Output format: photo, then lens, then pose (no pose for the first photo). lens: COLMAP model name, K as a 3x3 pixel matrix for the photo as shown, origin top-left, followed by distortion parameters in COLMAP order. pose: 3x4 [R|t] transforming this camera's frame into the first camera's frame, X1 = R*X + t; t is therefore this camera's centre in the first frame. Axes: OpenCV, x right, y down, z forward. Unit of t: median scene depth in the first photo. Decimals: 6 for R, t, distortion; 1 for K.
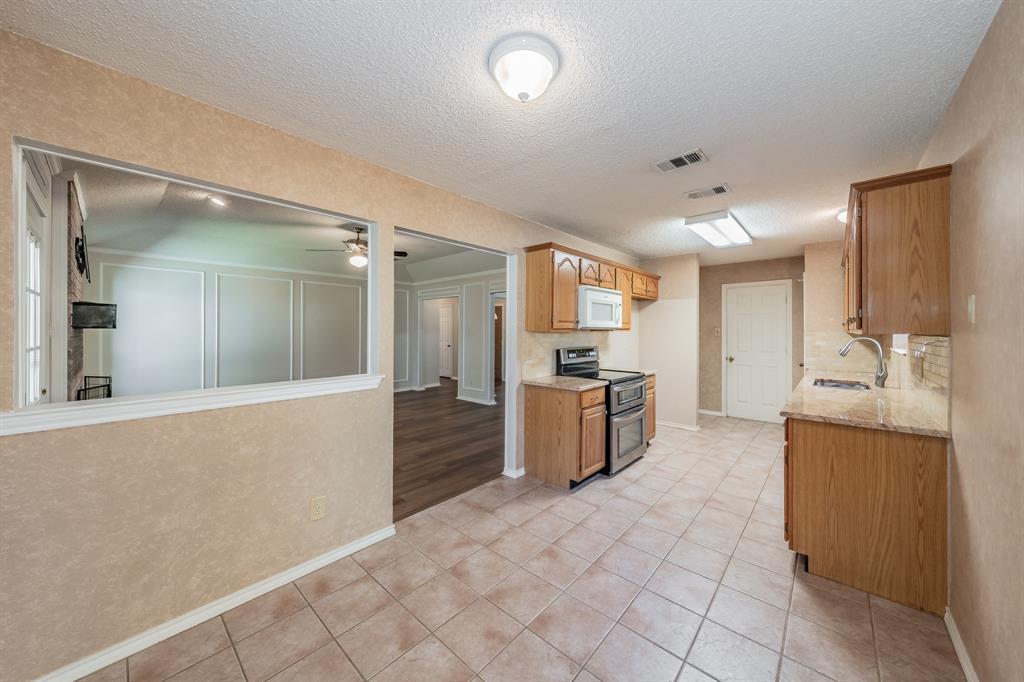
lens RADIAL K [[358.6, 0, 541.2], [0, 358.6, 328.0], [0, 0, 1]] dist [-0.001142, -0.000199]
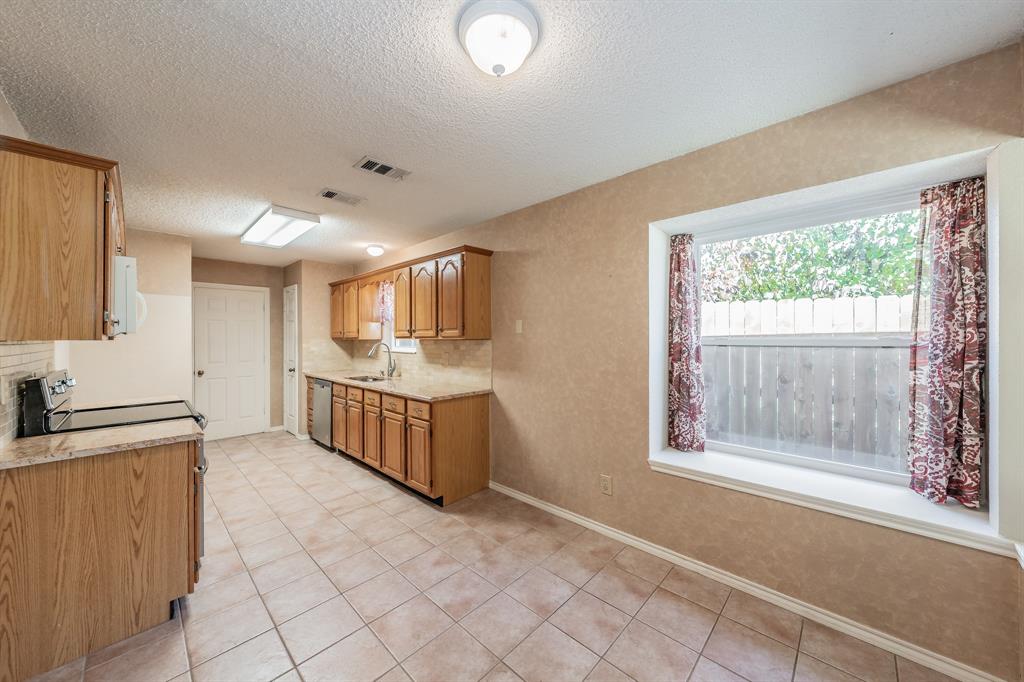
lens RADIAL K [[358.6, 0, 499.5], [0, 358.6, 339.0], [0, 0, 1]] dist [-0.001142, -0.000199]
pose [[0.090503, -0.007282, 0.995870, -0.360275], [-0.000112, 0.999973, 0.007322, 0.002864], [-0.995896, -0.000774, 0.090500, 0.359857]]
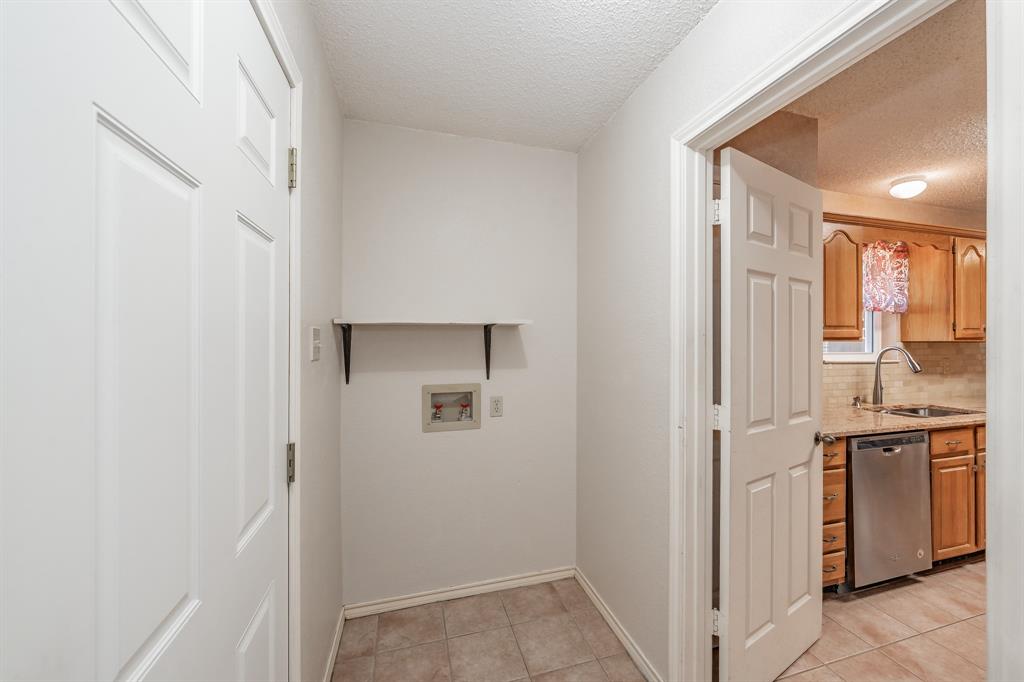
lens RADIAL K [[383.3, 0, 562.0], [0, 383.3, 340.5], [0, 0, 1]] dist [0.005884, 0.000030]
pose [[-0.839520, -0.003588, 0.543317, 0.884238], [-0.001923, 0.999992, 0.003633, 0.007862], [-0.543326, 0.002005, -0.839519, 1.781244]]
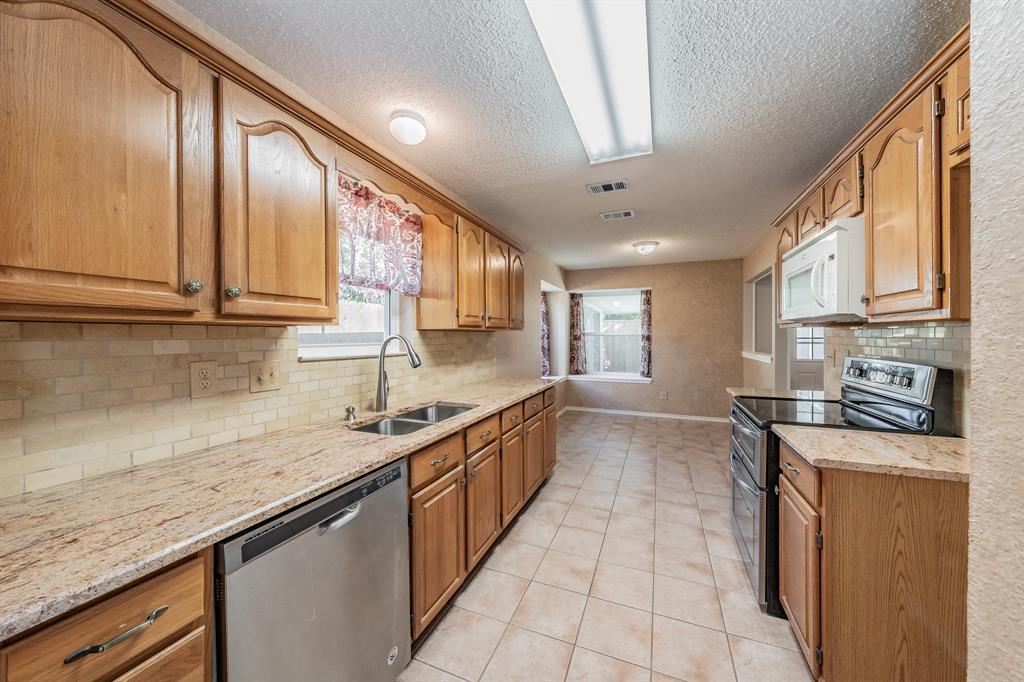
lens RADIAL K [[358.6, 0, 526.8], [0, 358.6, 335.9], [0, 0, 1]] dist [-0.001142, -0.000199]
pose [[-0.947036, -0.001696, -0.321123, 0.746976], [-0.002730, 0.999992, 0.002771, 0.020445], [0.321116, 0.003501, -0.947034, 1.401360]]
